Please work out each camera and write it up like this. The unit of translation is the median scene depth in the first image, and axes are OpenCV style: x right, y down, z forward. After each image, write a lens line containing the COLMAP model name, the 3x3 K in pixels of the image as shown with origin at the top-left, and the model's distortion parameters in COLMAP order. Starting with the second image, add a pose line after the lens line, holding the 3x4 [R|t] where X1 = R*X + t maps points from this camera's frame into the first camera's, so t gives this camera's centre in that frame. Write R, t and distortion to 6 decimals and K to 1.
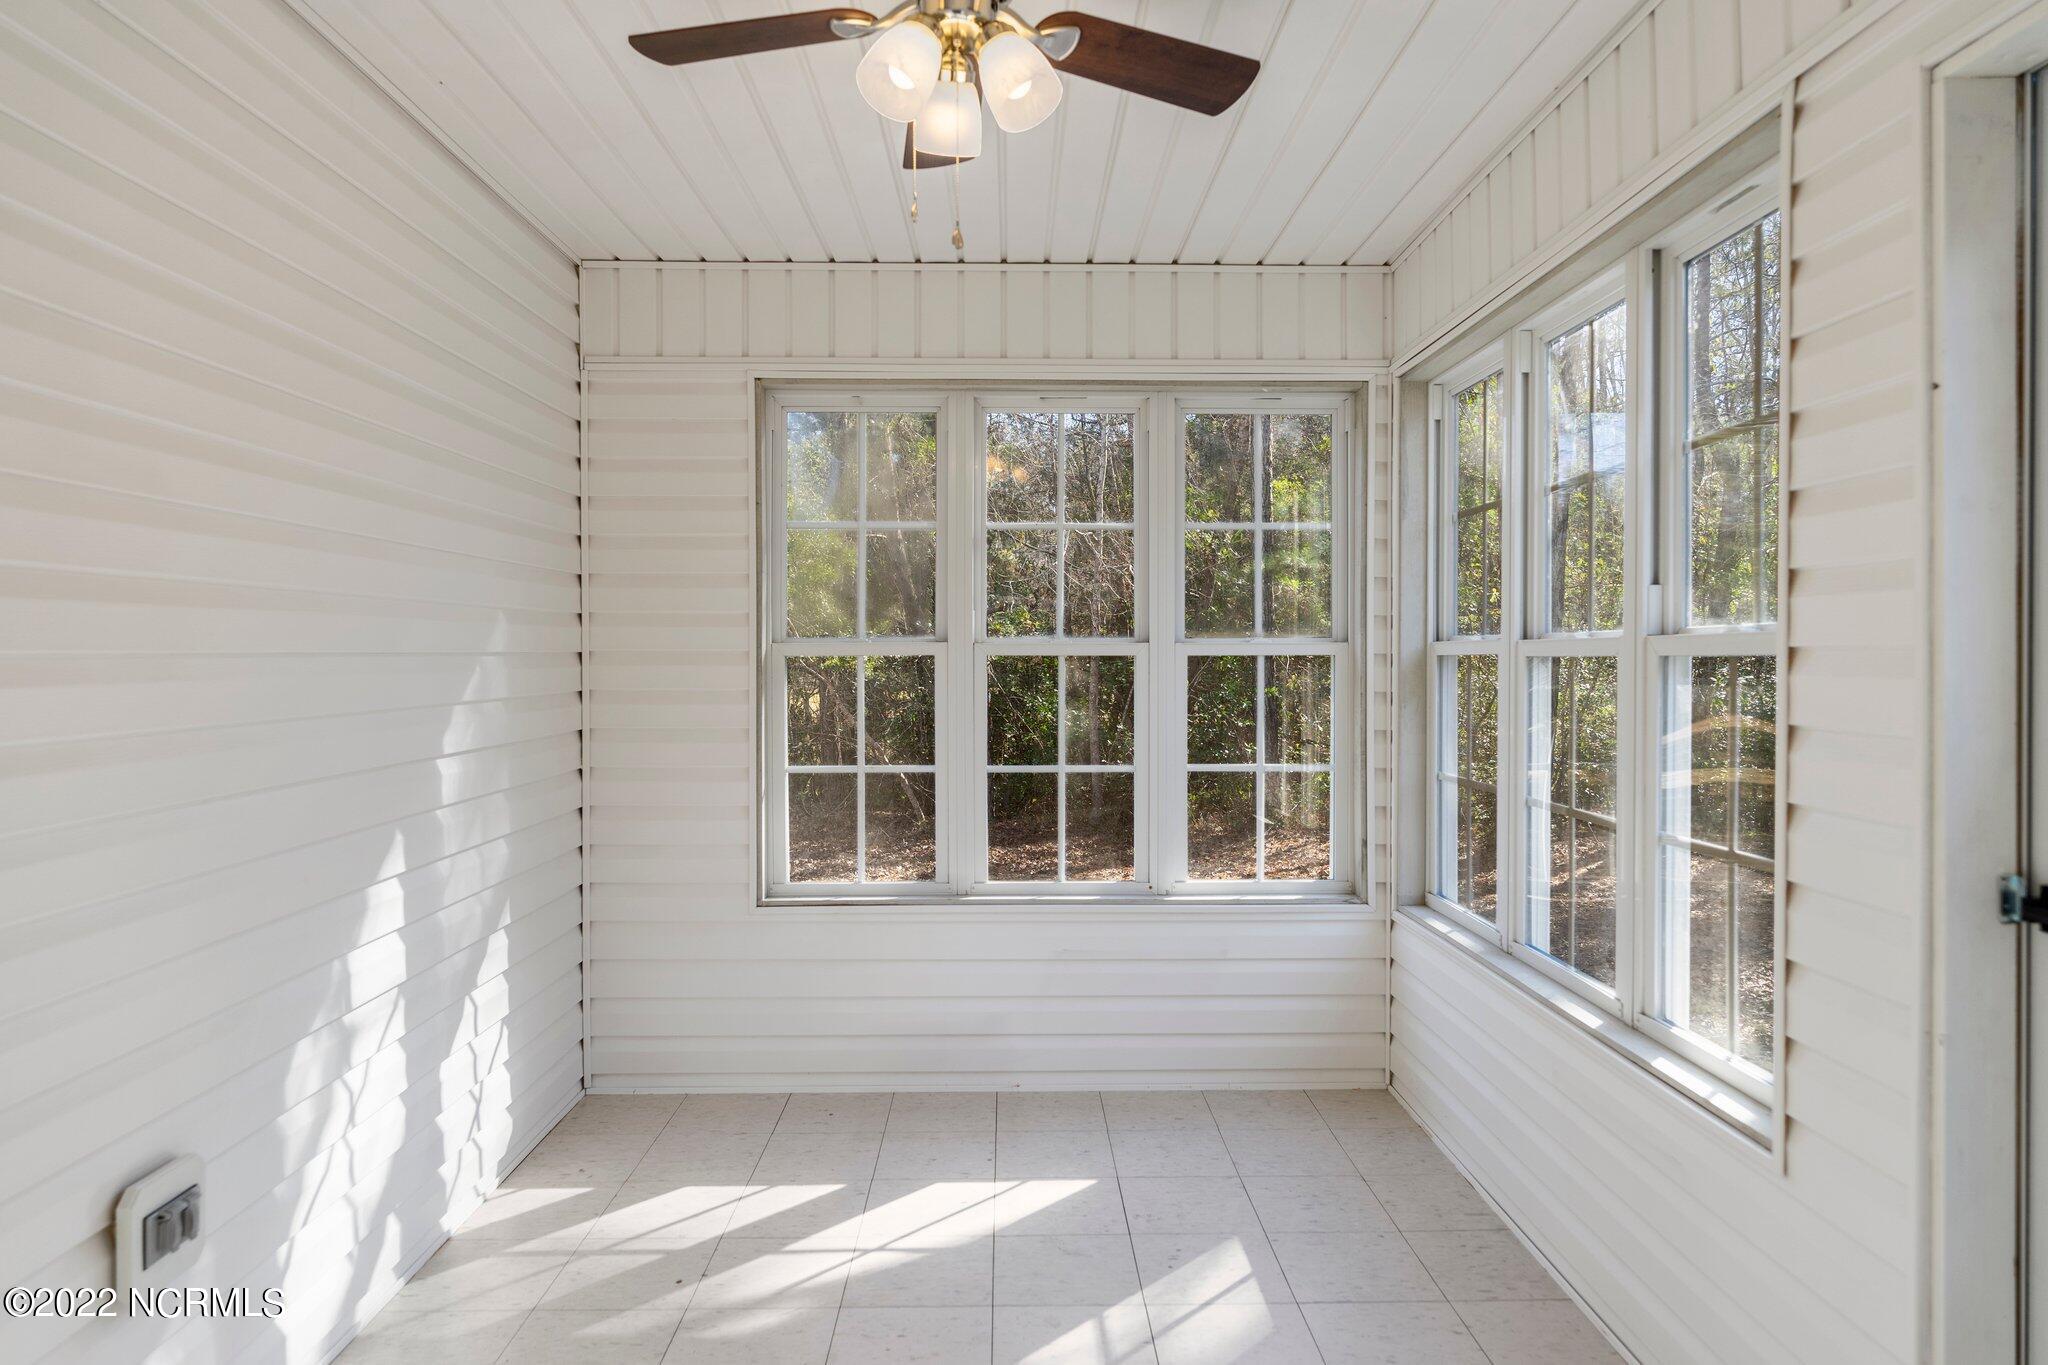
lens RADIAL K [[1275.8, 0, 1024.0], [0, 1275.8, 682.5], [0, 0, 1]] dist [-0.001223, -0.001500]
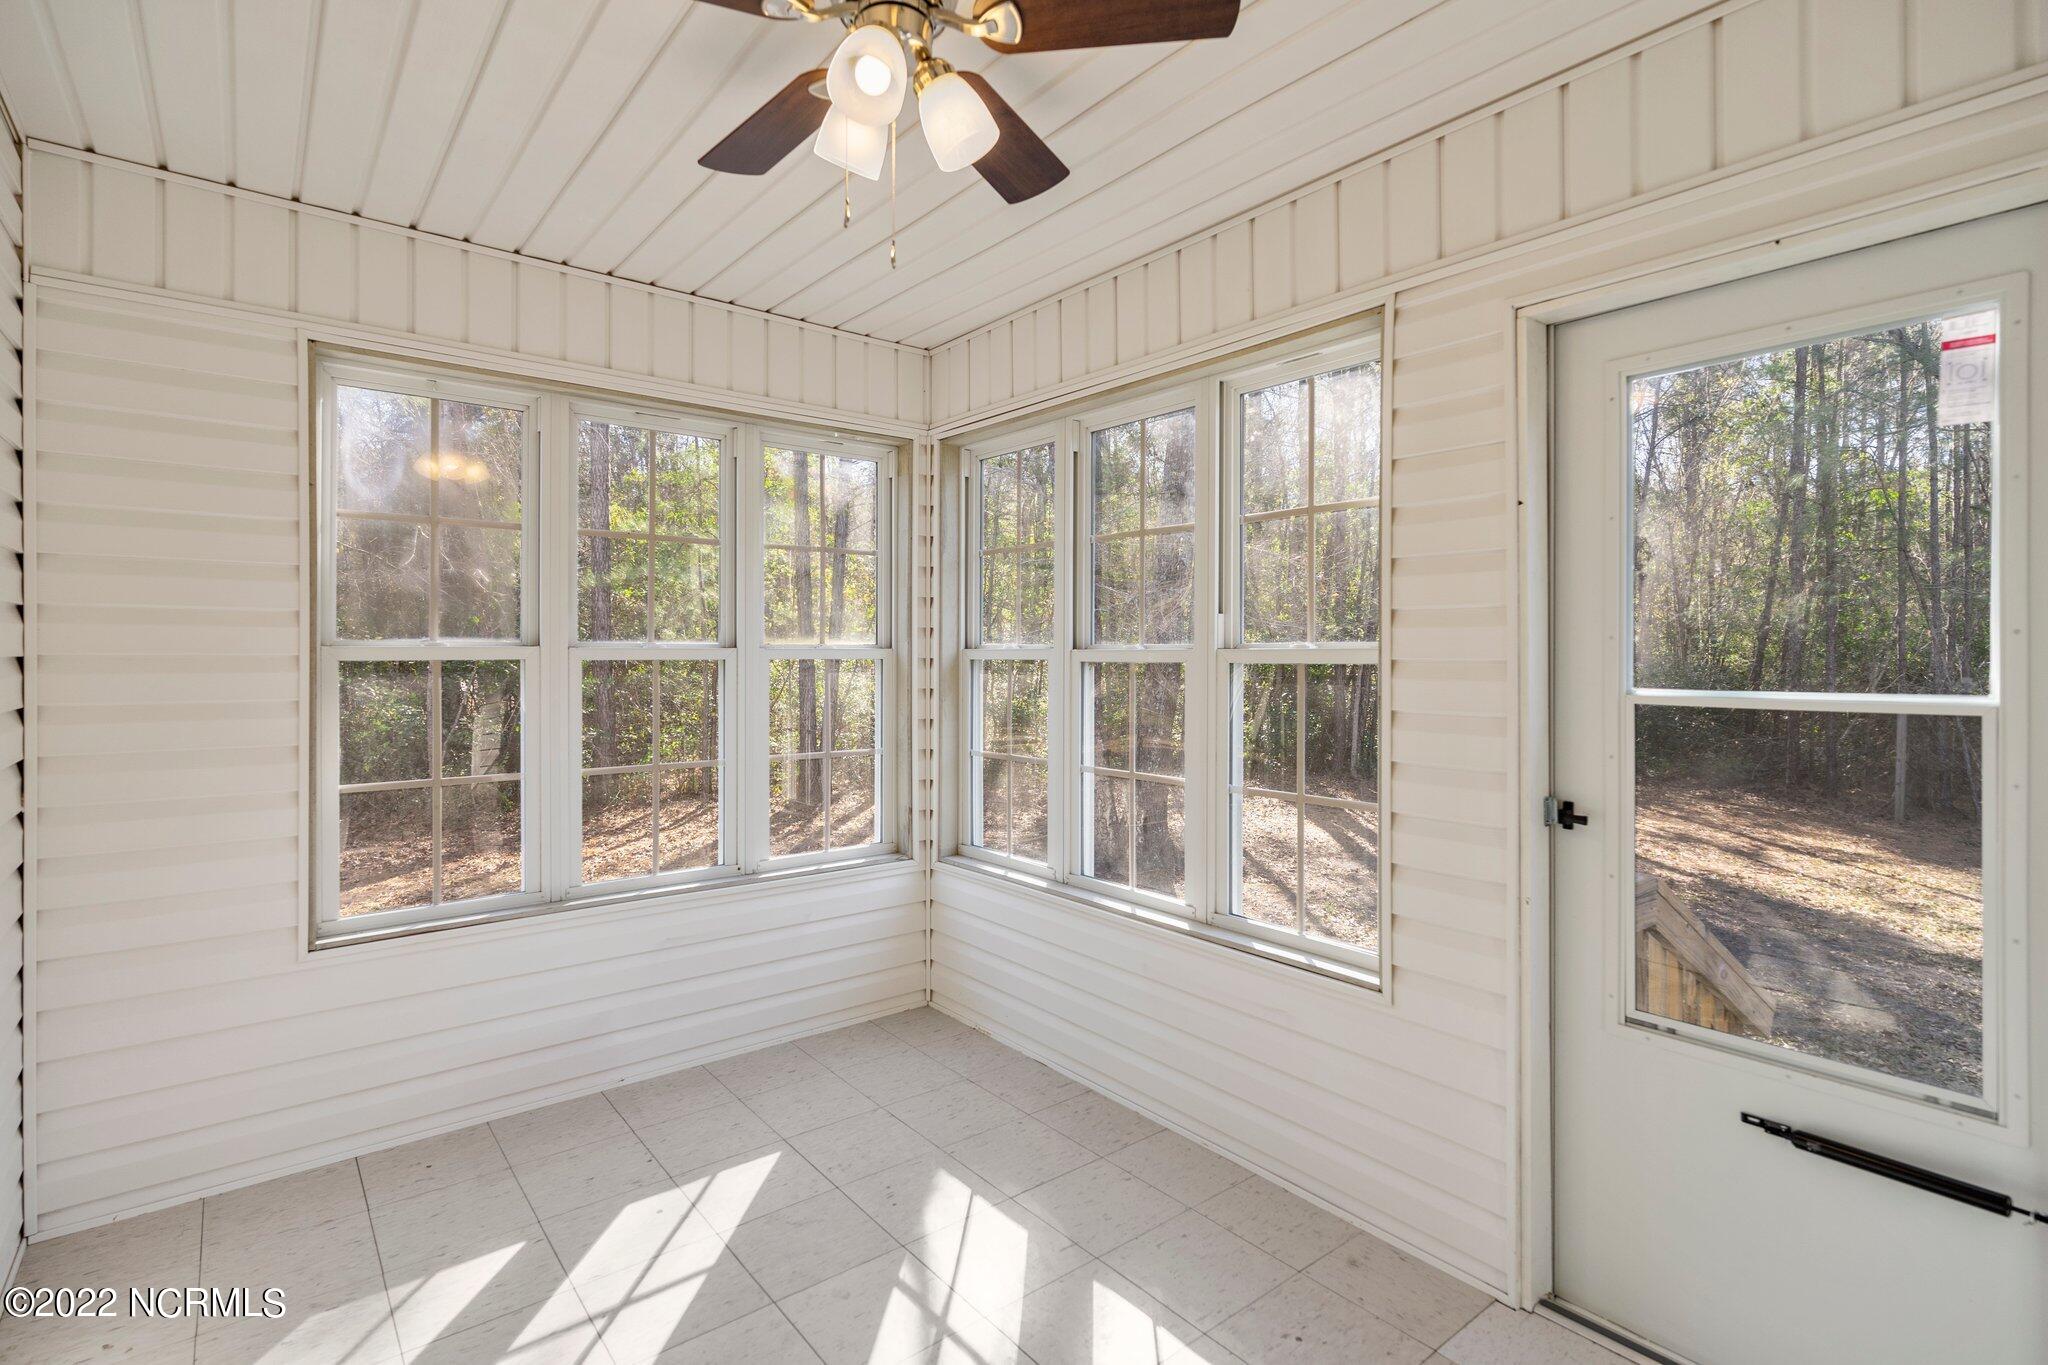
lens RADIAL K [[989.7, 0, 1018.8], [0, 989.7, 659.0], [0, 0, 1]] dist [-0.000069, 0.000098]
pose [[0.782279, -0.001479, 0.622927, -0.252854], [0.009178, 0.999916, -0.009151, -0.011650], [-0.622861, 0.012875, 0.782227, 0.179166]]
